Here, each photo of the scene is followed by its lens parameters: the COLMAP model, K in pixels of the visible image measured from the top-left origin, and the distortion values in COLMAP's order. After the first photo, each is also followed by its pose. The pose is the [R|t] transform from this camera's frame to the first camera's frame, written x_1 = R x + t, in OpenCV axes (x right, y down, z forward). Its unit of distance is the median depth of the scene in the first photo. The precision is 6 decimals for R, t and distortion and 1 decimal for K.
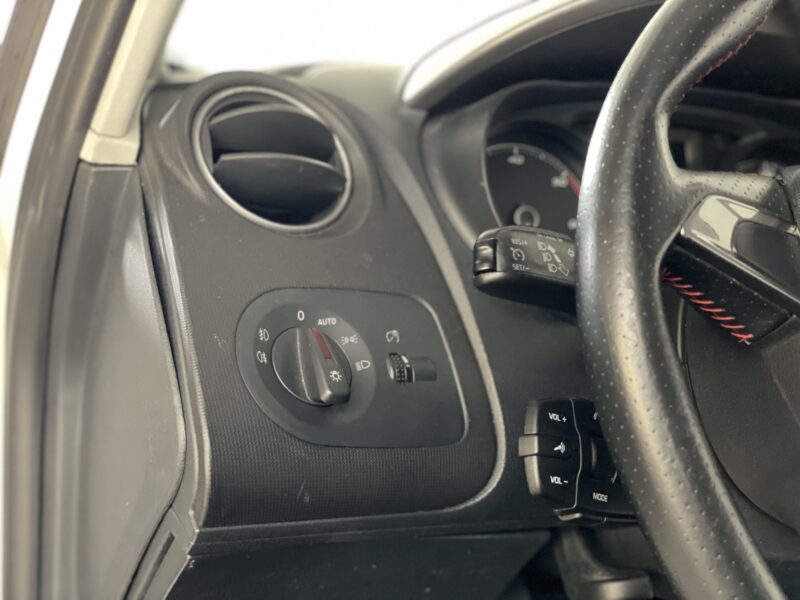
lens RADIAL K [[1221.0, 0, 398.8], [0, 1221.0, 307.9], [0, 0, 1]] dist [0.120189, 0.000000]
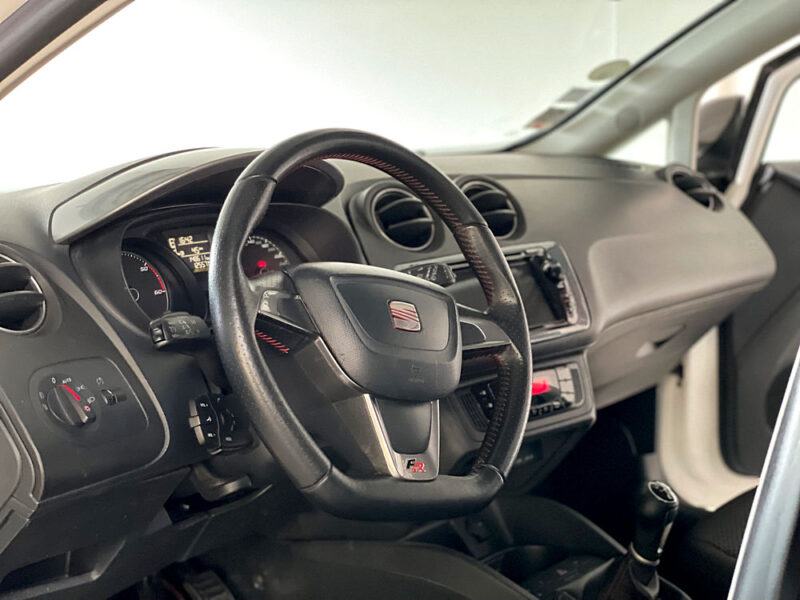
lens RADIAL K [[1221.0, 0, 398.0], [0, 1221.0, 298.6], [0, 0, 1]] dist [0.120189, 0.000000]
pose [[0.874678, -0.169823, 0.453981, -0.474417], [0.158495, 0.985334, 0.063220, -0.159359], [-0.458059, 0.016657, 0.888766, -0.939325]]
